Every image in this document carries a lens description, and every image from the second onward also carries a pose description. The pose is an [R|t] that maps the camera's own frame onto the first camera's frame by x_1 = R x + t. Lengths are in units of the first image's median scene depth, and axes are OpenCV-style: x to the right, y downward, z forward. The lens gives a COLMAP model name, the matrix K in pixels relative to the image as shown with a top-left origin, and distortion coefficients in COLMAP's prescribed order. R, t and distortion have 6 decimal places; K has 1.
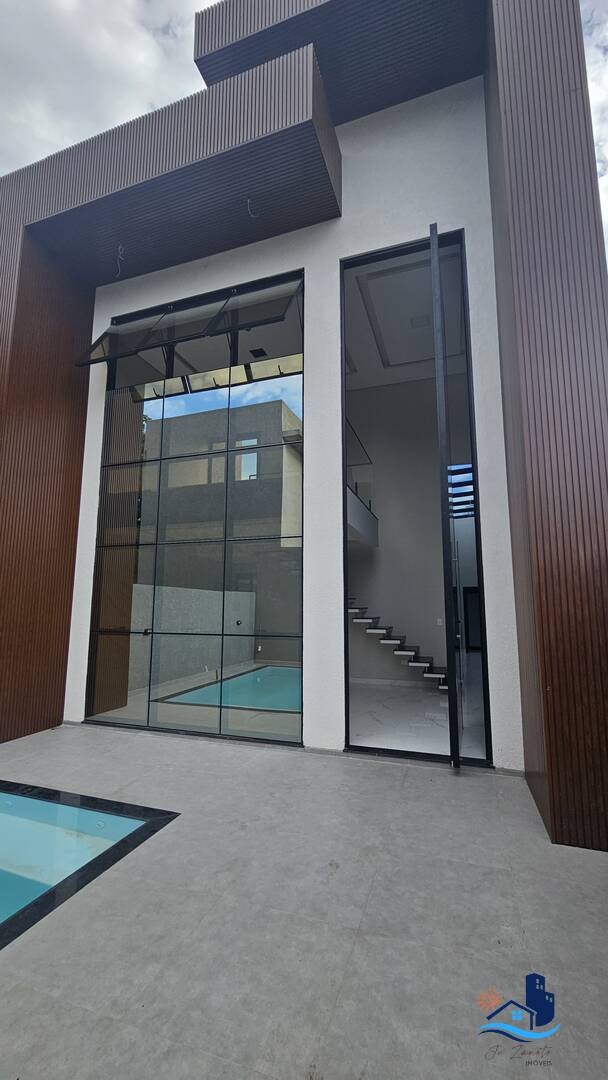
lens RADIAL K [[440.3, 0, 308.5], [0, 440.3, 541.4], [0, 0, 1]] dist [-0.001726, -0.000164]
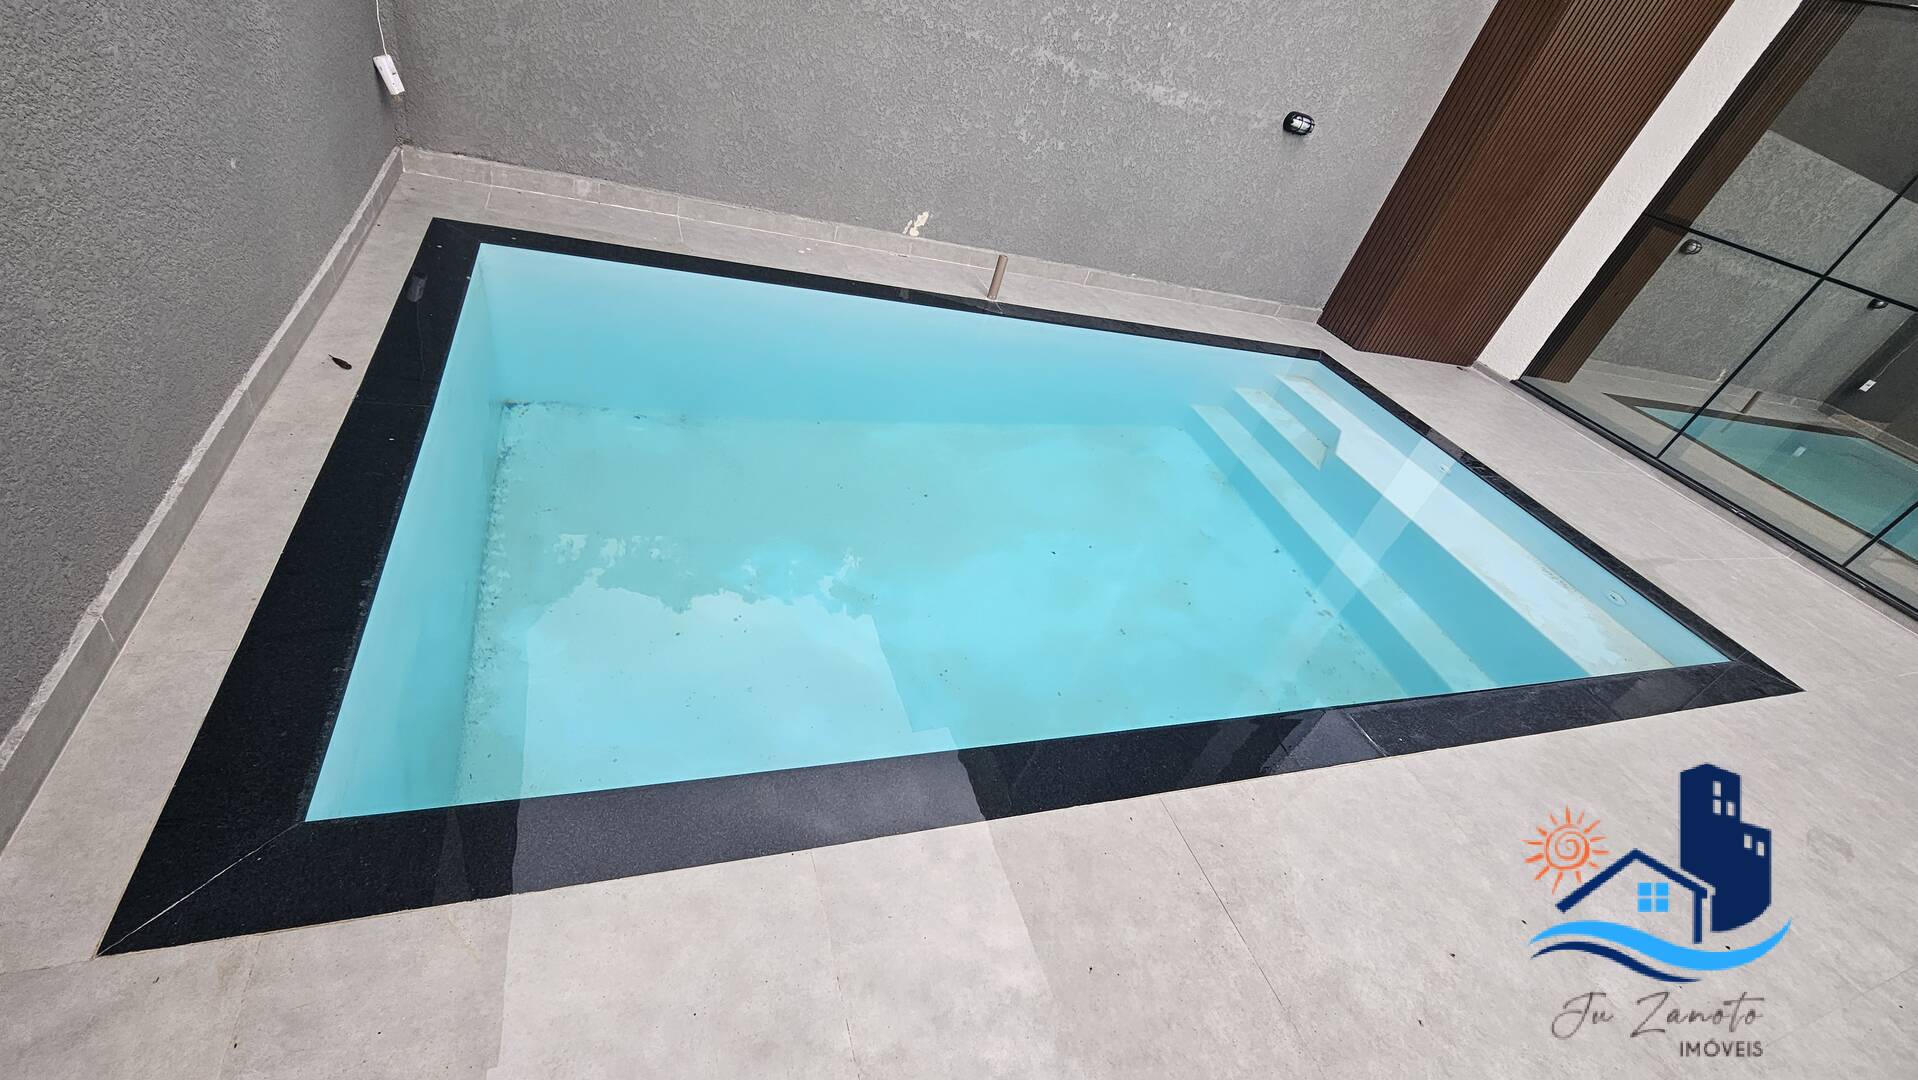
lens RADIAL K [[788.4, 0, 953.5], [0, 788.4, 541.5], [0, 0, 1]] dist [0.000153, -0.000011]
pose [[0.597978, 0.595959, -0.535962, -0.288967], [-0.157639, 0.743075, 0.650377, 0.039138], [0.785858, -0.304423, 0.538289, -0.108312]]
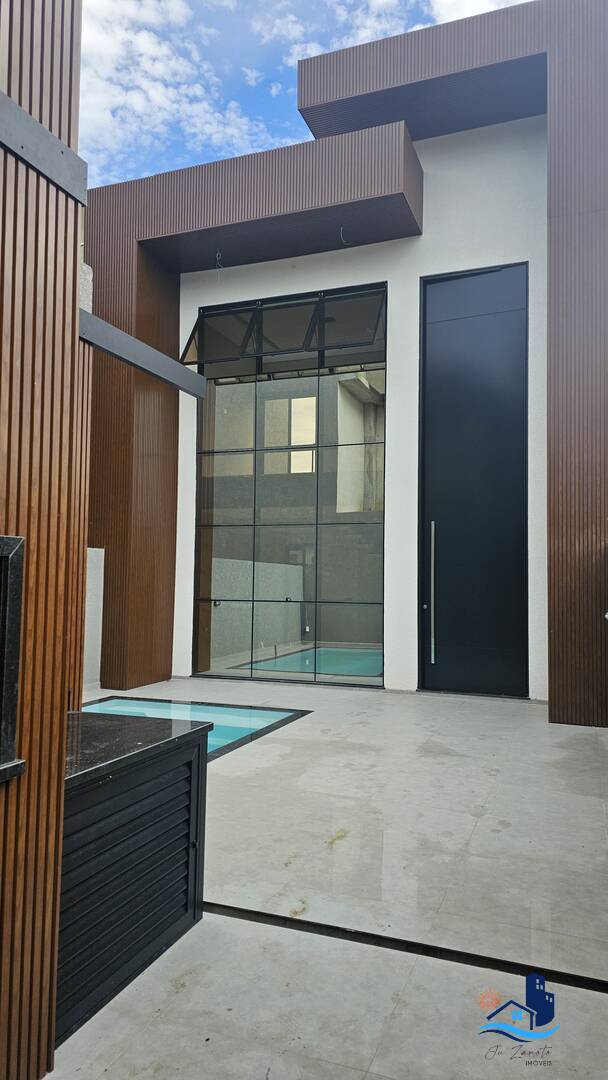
lens RADIAL K [[737.2, 0, 308.2], [0, 737.2, 543.4], [0, 0, 1]] dist [0.069311, -0.055424]
pose [[0.999396, 0.008446, -0.033699, -0.135203], [-0.005328, 0.995785, 0.091564, -0.122424], [0.034330, -0.091329, 0.995229, -0.910274]]
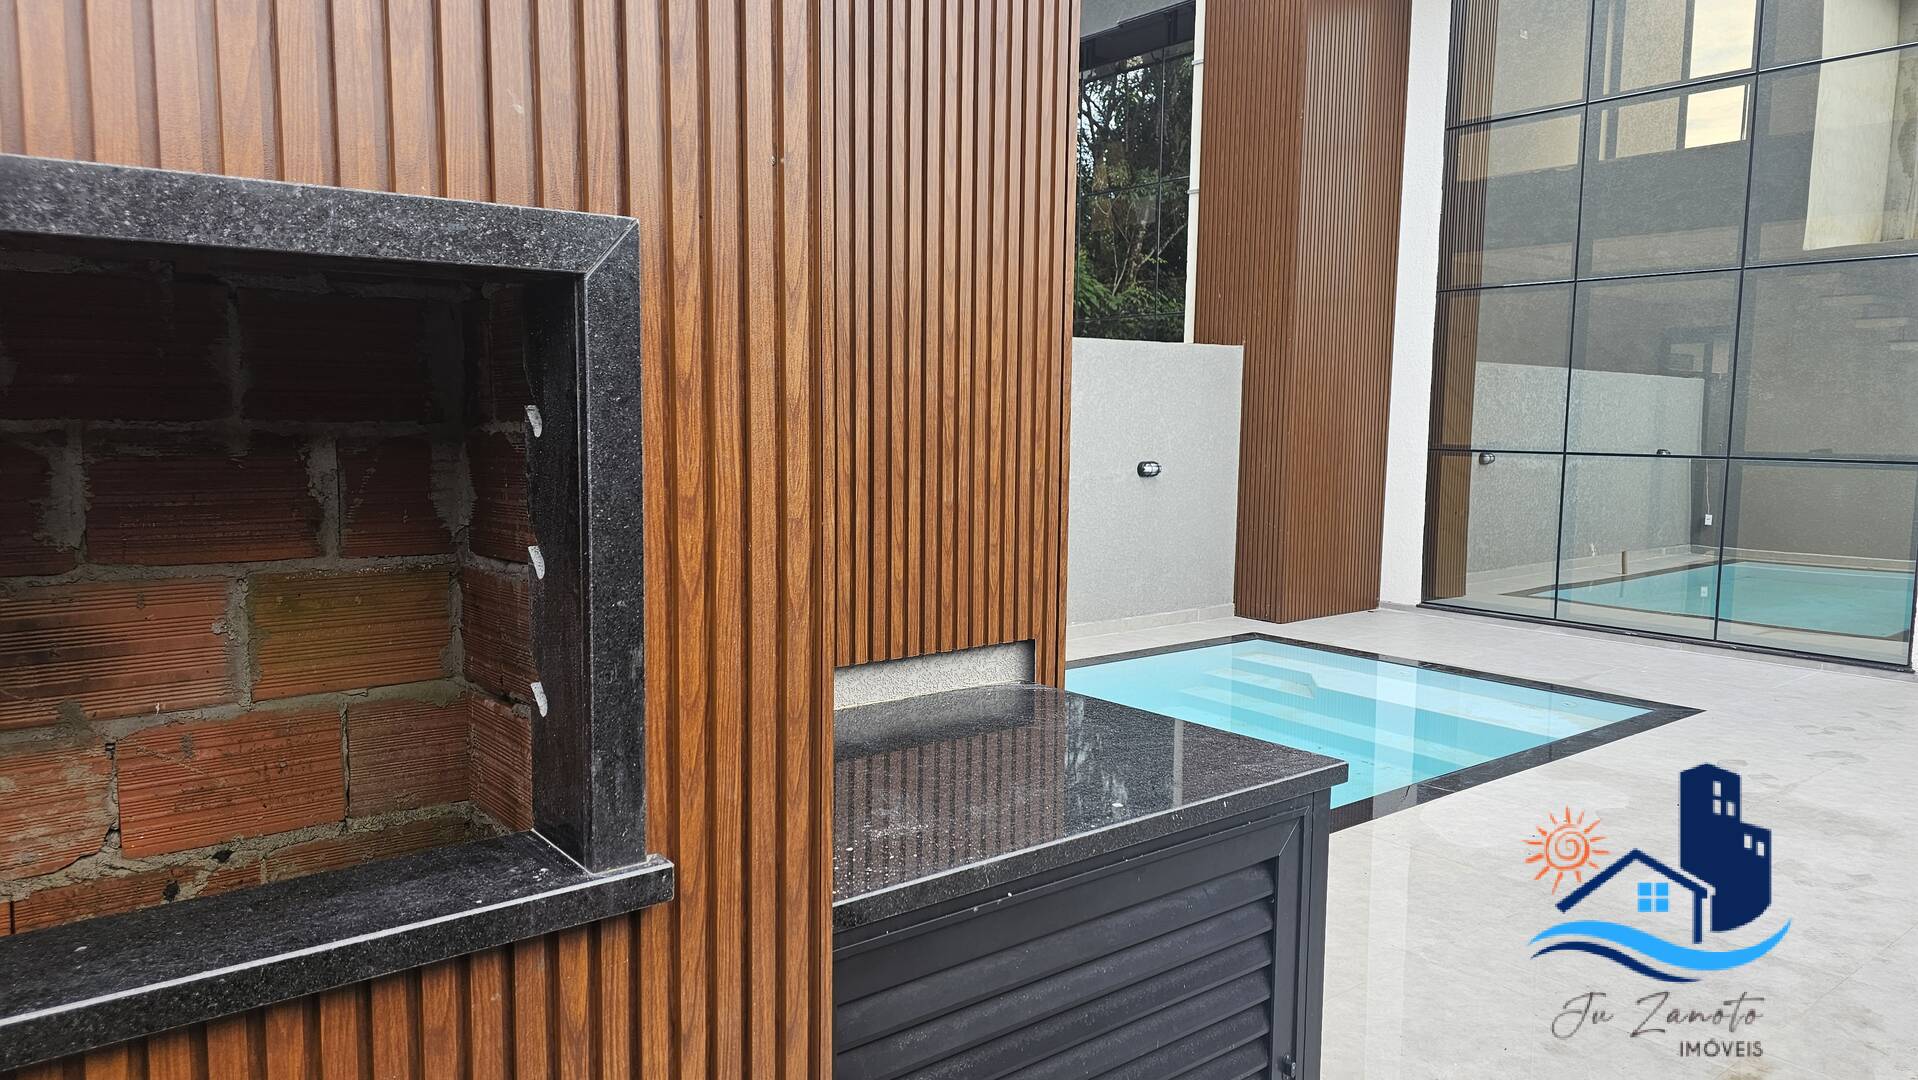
lens RADIAL K [[1309.1, 0, 969.6], [0, 1309.1, 546.3], [0, 0, 1]] dist [0.069311, -0.055424]
pose [[0.853205, 0.062546, -0.517813, -0.126207], [0.063046, 0.973137, 0.221424, -0.080252], [0.517752, -0.221566, 0.826342, -0.696191]]
